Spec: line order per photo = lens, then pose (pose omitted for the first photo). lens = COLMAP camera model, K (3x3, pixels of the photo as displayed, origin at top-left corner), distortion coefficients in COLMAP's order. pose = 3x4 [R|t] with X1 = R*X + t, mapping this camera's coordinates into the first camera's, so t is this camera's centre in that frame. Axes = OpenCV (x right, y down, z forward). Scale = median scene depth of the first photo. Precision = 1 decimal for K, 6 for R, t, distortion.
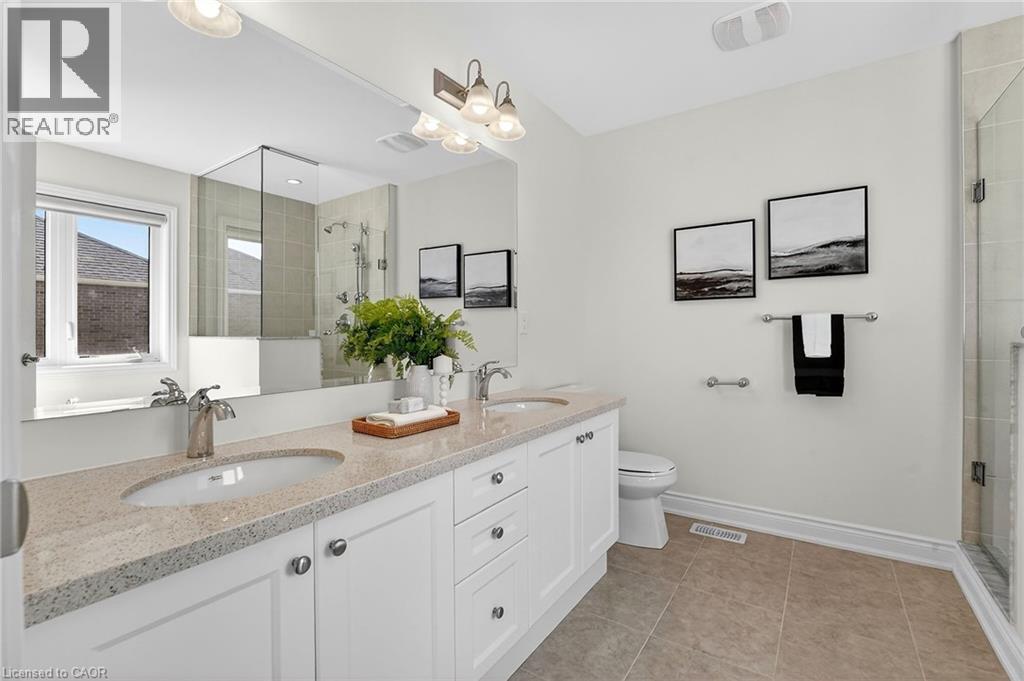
lens RADIAL K [[484.6, 0, 510.3], [0, 484.6, 331.4], [0, 0, 1]] dist [-0.011263, -0.000169]
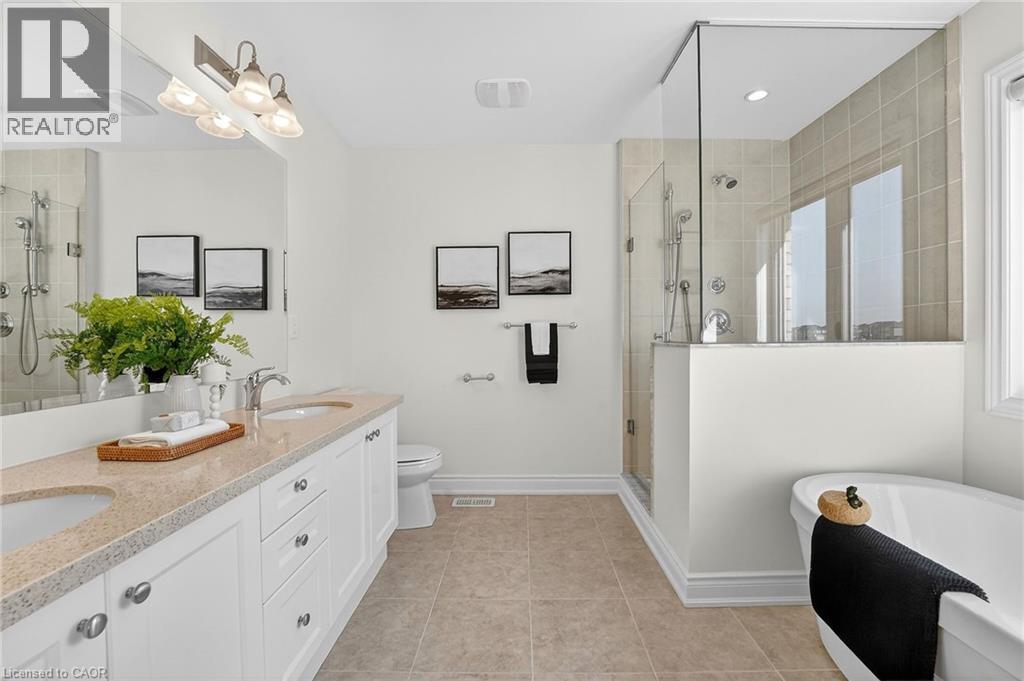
lens RADIAL K [[465.8, 0, 514.1], [0, 465.8, 336.9], [0, 0, 1]] dist [-0.016711, 0.000347]
pose [[0.819603, -0.001334, 0.572930, -0.164178], [0.000534, 0.999999, 0.001565, 0.001044], [-0.572931, -0.000977, 0.819603, -0.013747]]
